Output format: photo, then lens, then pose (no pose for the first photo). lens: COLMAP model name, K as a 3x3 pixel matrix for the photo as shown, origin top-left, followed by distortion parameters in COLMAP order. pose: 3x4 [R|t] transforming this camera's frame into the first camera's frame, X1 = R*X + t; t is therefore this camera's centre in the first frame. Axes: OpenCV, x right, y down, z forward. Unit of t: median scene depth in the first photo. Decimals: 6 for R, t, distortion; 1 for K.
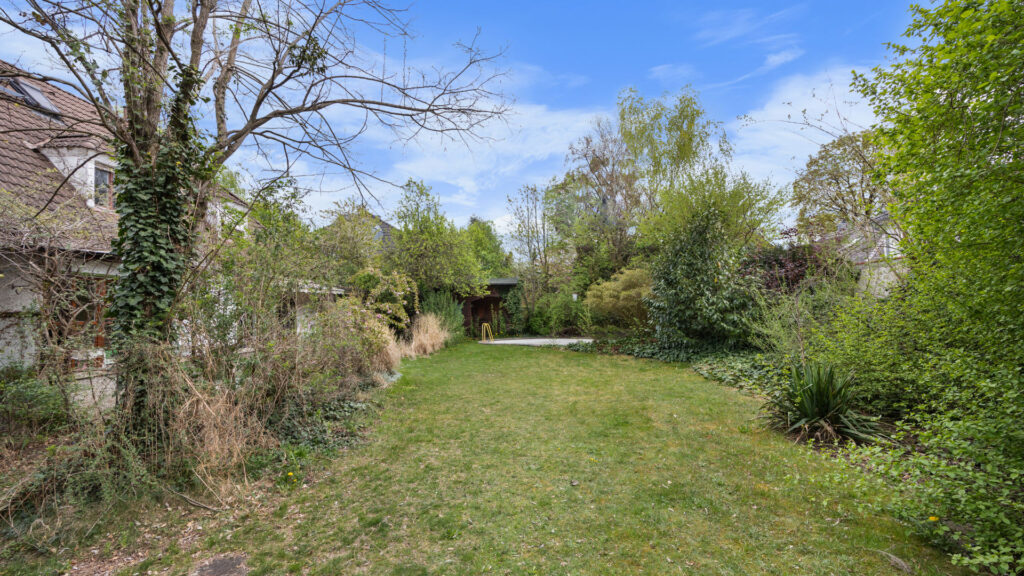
lens RADIAL K [[406.1, 0, 512.4], [0, 406.1, 301.4], [0, 0, 1]] dist [0.000841, 0.000053]
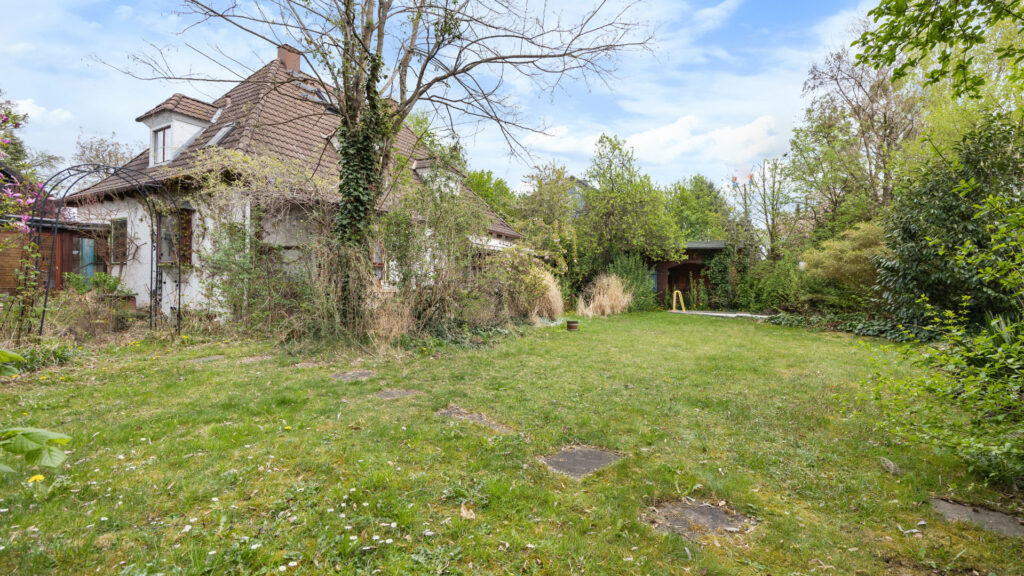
lens RADIAL K [[442.5, 0, 511.9], [0, 442.5, 303.4], [0, 0, 1]] dist [0.000320, -0.000107]
pose [[0.877451, 0.072304, -0.474186, 0.244930], [-0.044077, 0.996545, 0.070393, 0.092636], [0.477637, -0.040866, 0.877606, -0.096036]]
